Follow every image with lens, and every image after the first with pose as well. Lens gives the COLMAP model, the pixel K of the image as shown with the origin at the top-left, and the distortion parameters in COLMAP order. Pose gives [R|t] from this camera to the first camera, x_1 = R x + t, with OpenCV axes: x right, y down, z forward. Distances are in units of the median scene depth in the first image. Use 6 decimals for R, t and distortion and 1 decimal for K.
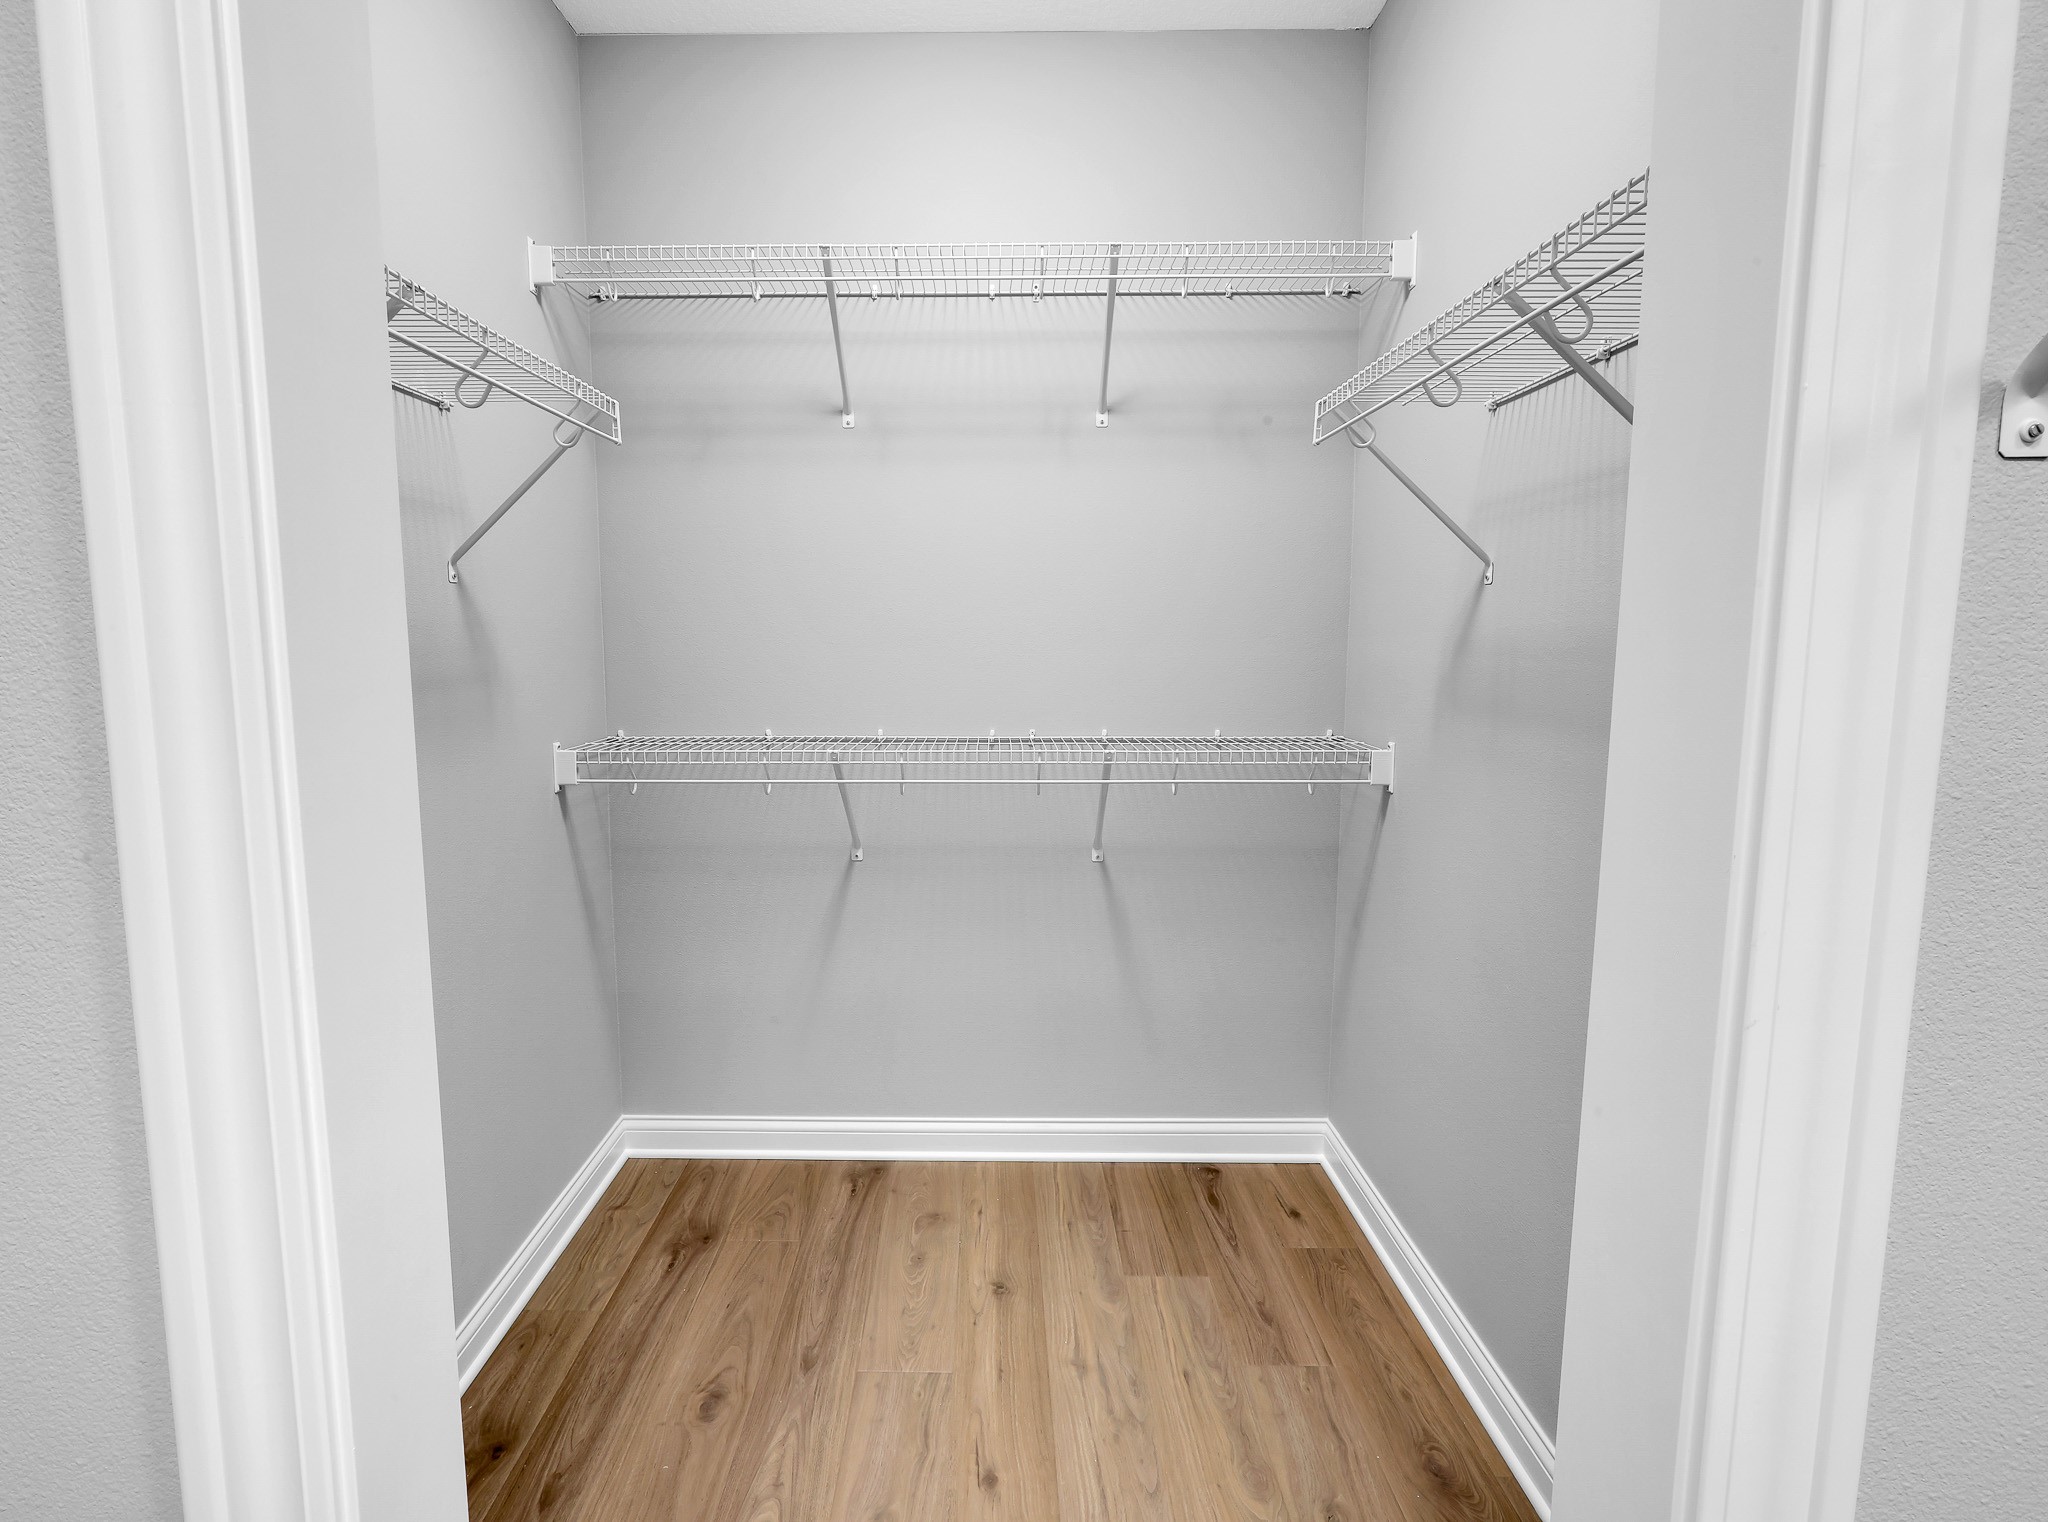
lens RADIAL K [[1044.7, 0, 951.5], [0, 1044.7, 762.0], [0, 0, 1]] dist [-0.002511, -0.000194]
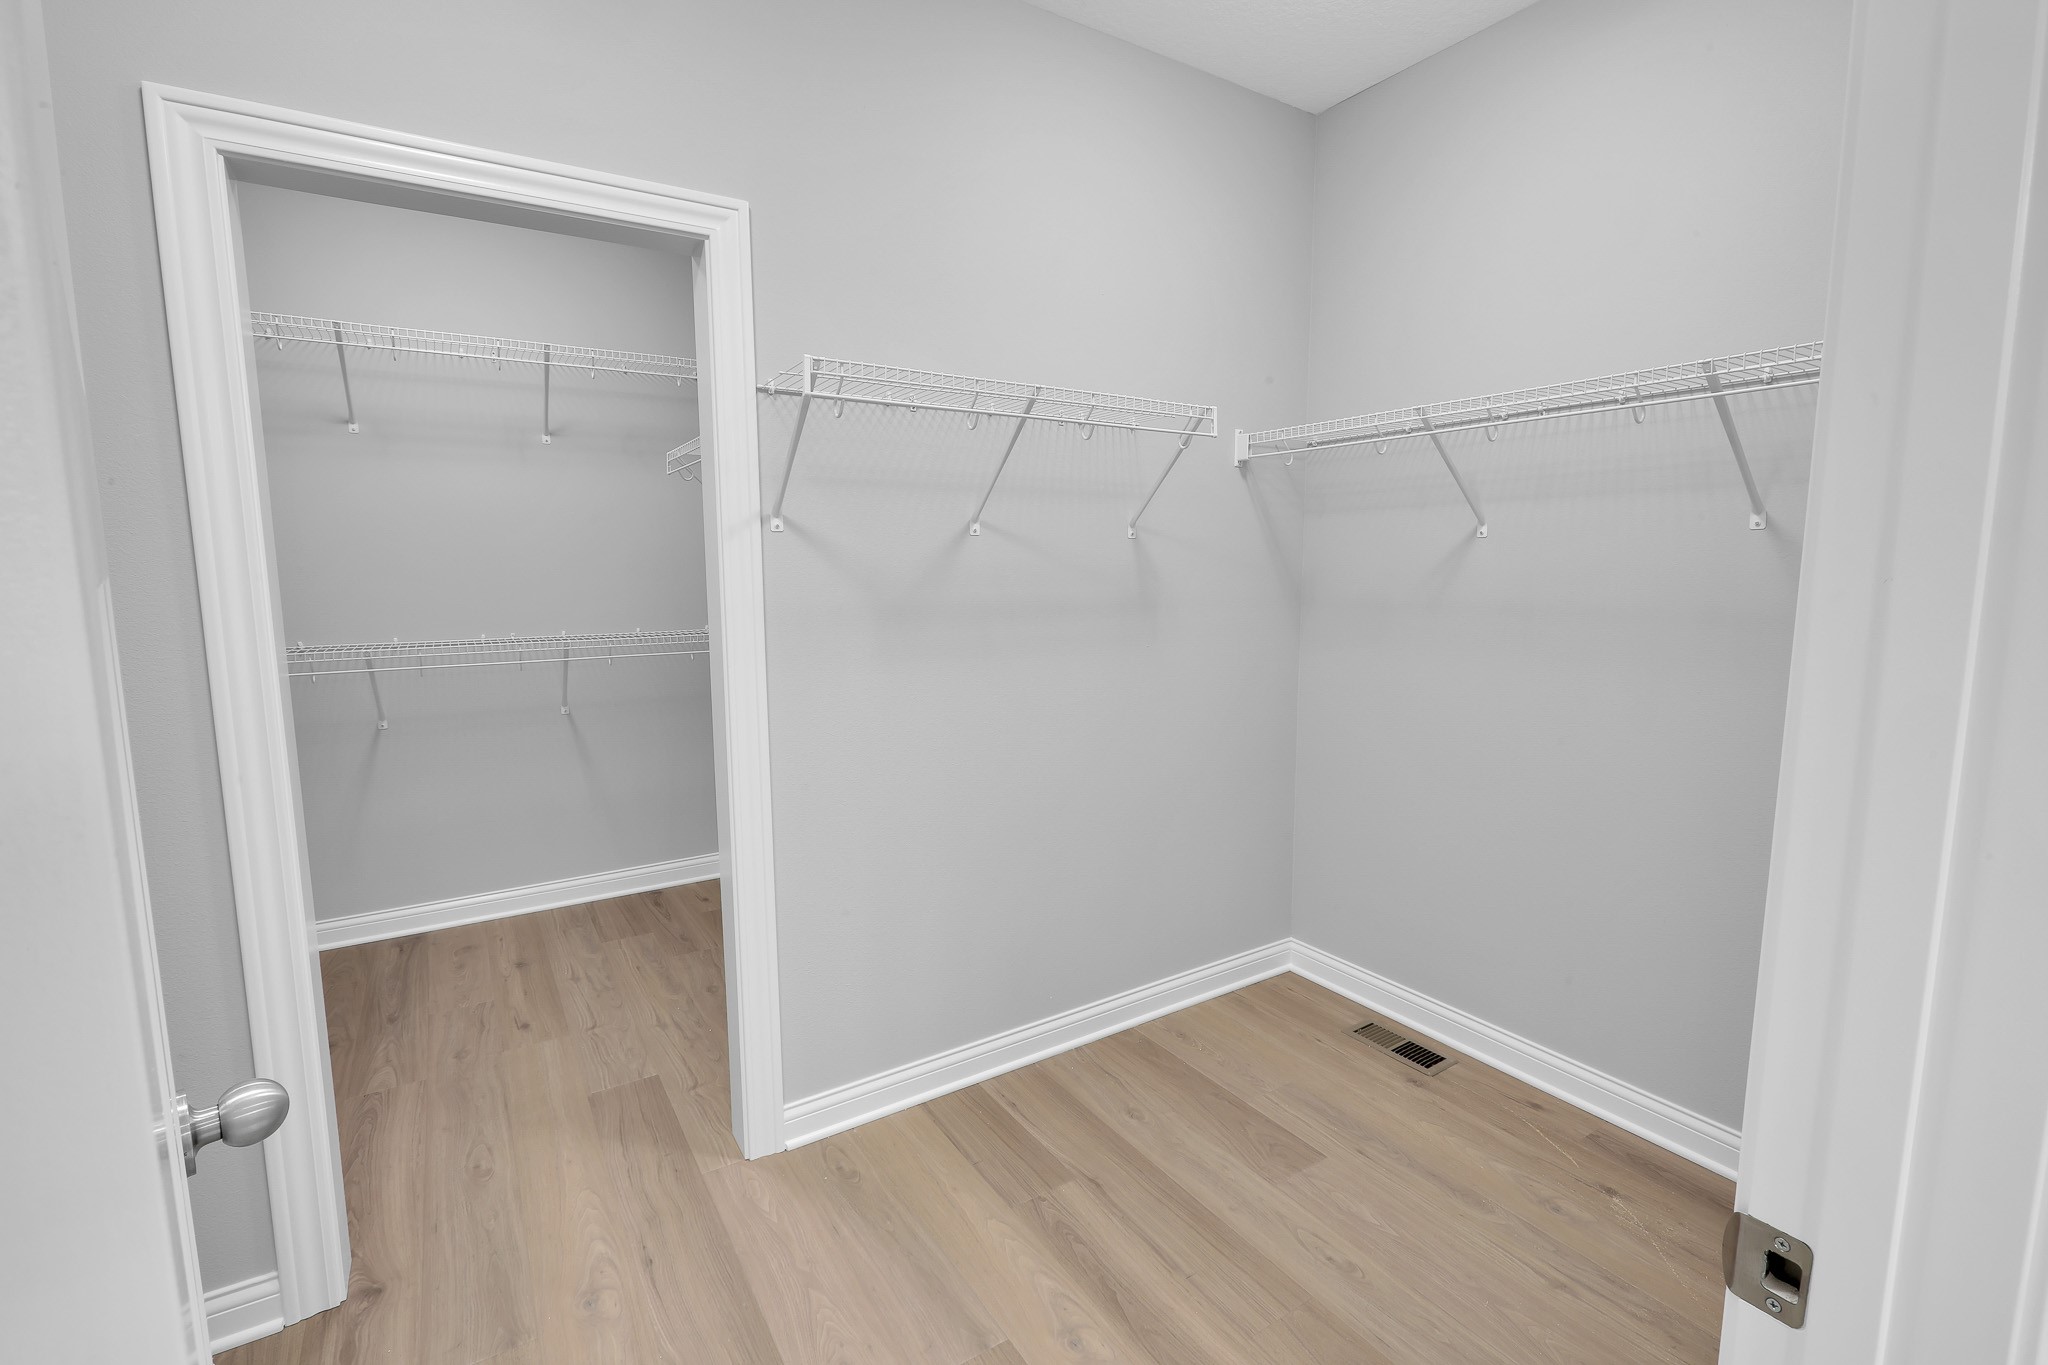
lens RADIAL K [[905.1, 0, 1022.9], [0, 905.1, 673.2], [0, 0, 1]] dist [-0.007407, 0.000285]
pose [[0.821741, -0.069986, 0.565547, -0.072702], [0.074217, 0.997121, 0.015555, 0.073438], [-0.565008, 0.029191, 0.824569, -0.619947]]
